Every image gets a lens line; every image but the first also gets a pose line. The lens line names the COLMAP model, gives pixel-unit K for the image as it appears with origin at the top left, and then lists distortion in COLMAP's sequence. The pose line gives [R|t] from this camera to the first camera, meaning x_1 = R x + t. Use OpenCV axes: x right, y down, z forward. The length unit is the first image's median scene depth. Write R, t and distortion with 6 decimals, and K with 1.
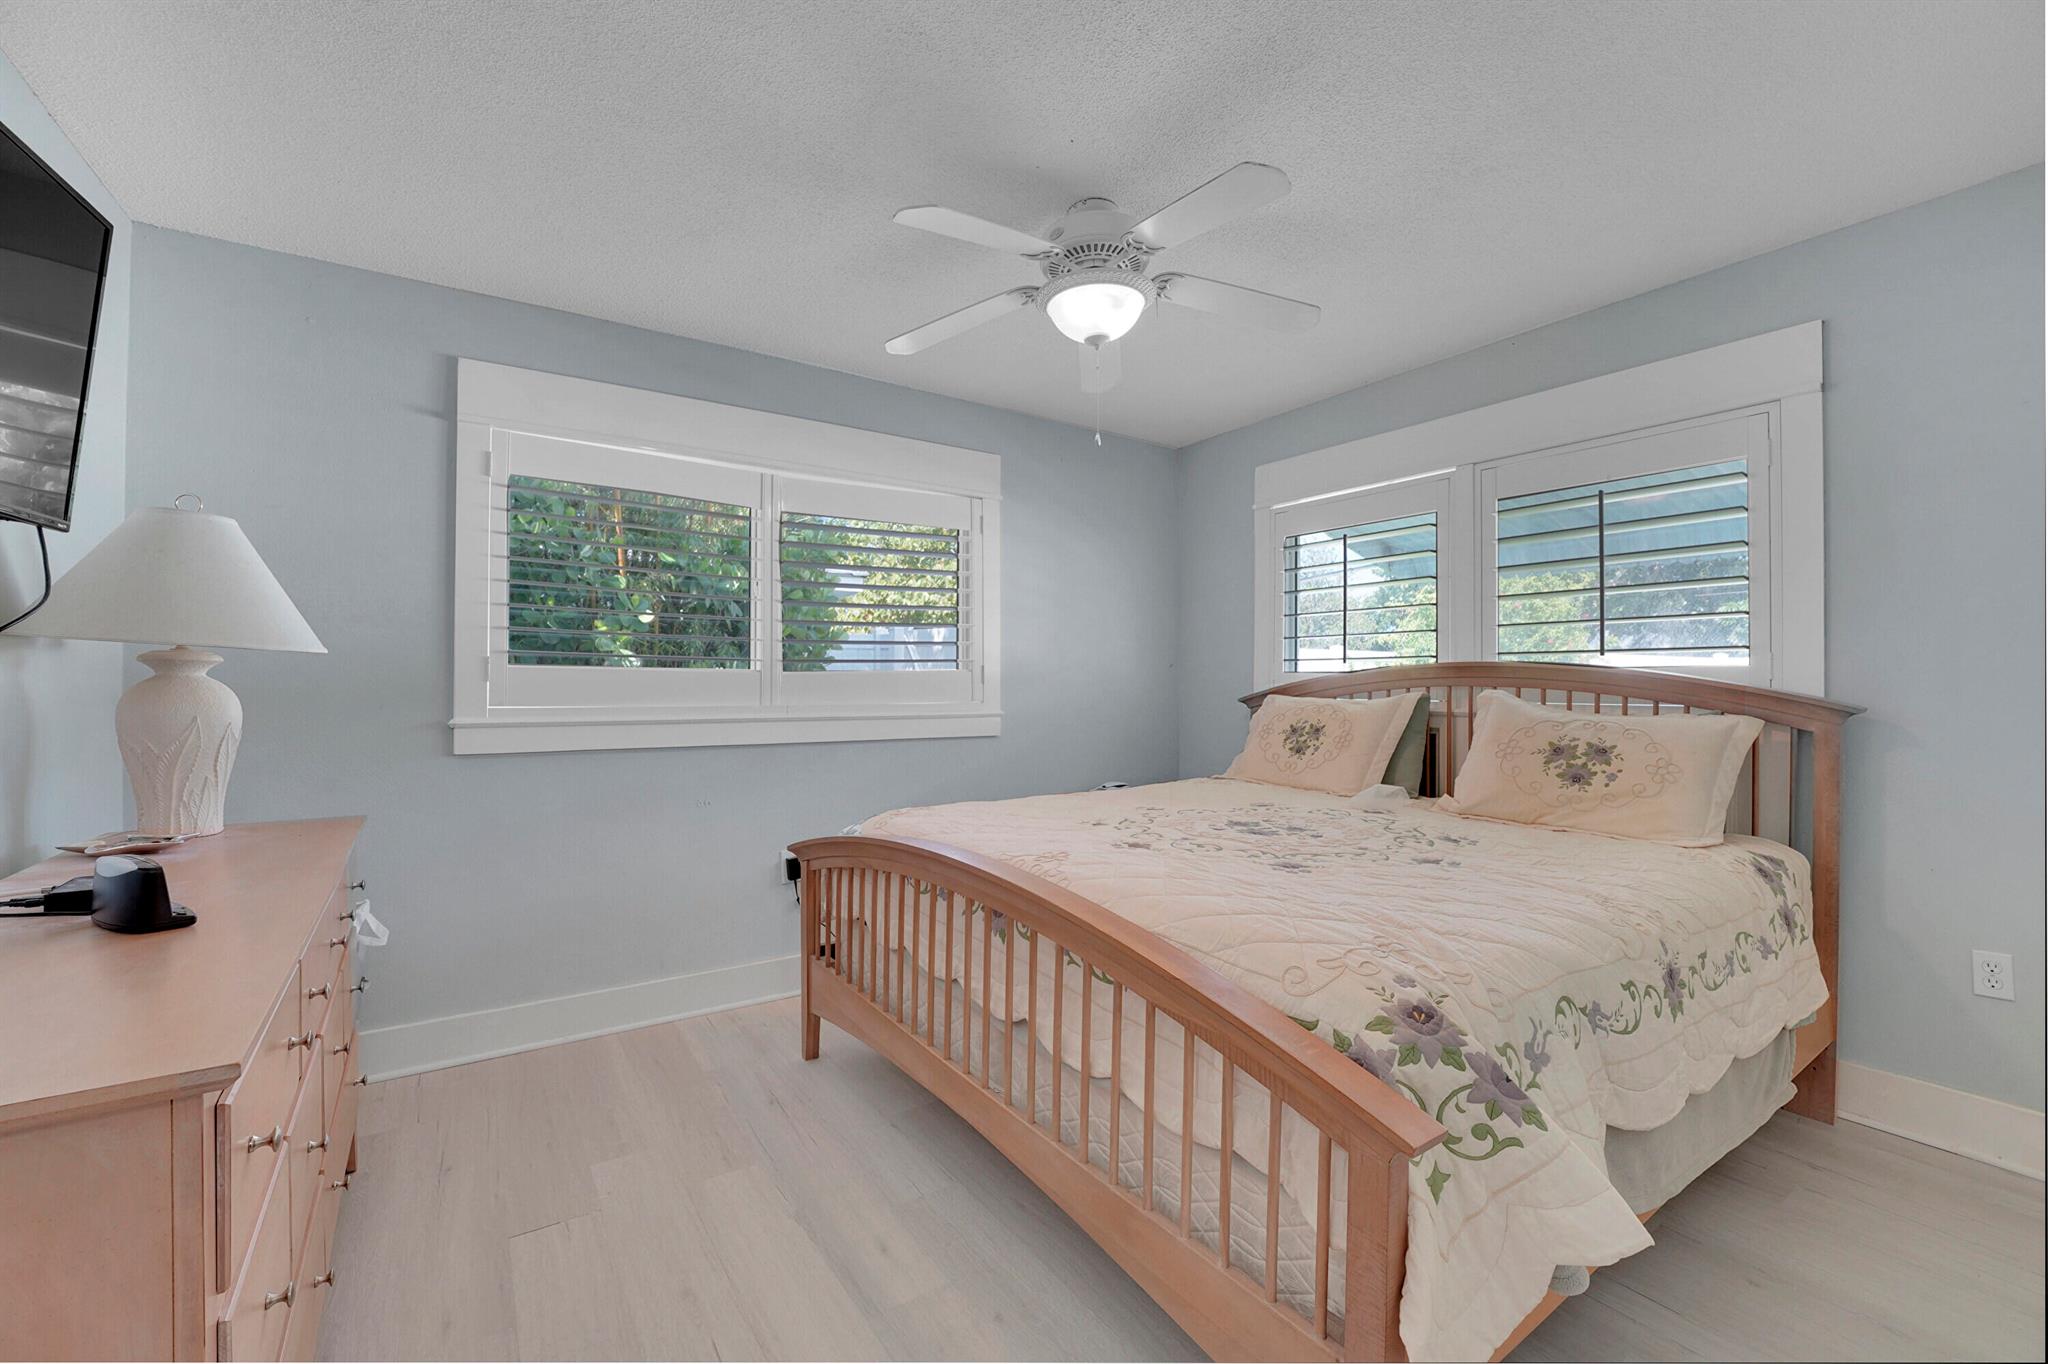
lens RADIAL K [[855.6, 0, 1009.9], [0, 855.6, 686.2], [0, 0, 1]] dist [0.000236, 0.000006]
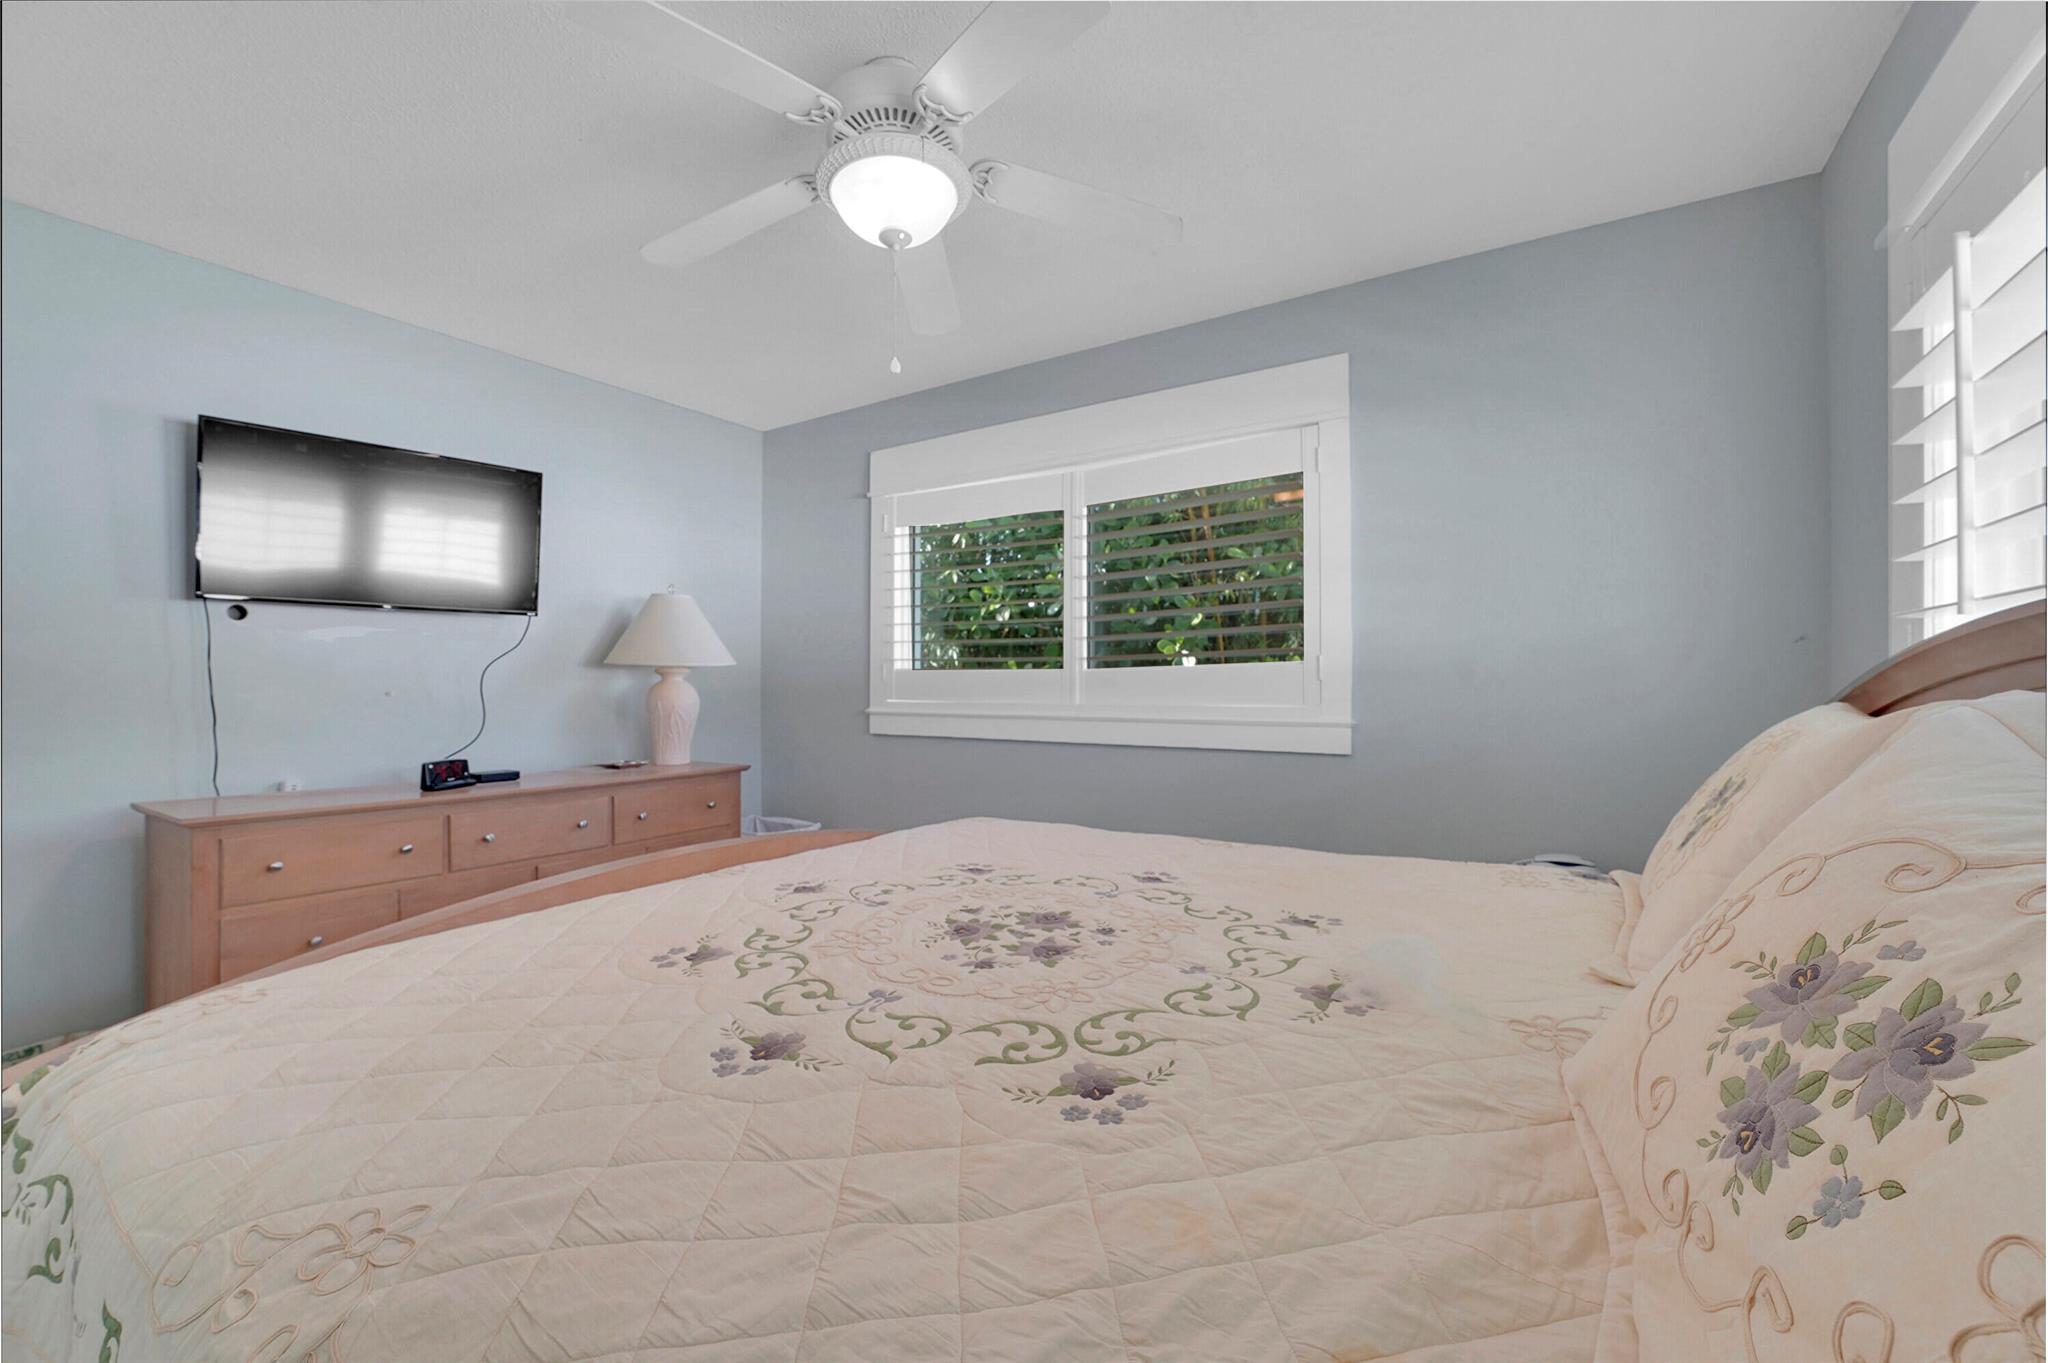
lens RADIAL K [[855.6, 0, 1005.2], [0, 855.6, 680.9], [0, 0, 1]] dist [0.000236, 0.000006]
pose [[0.391238, -0.004238, -0.920280, 0.441107], [0.002496, 0.999991, -0.003544, -0.000898], [0.920286, -0.000910, 0.391245, 0.389877]]
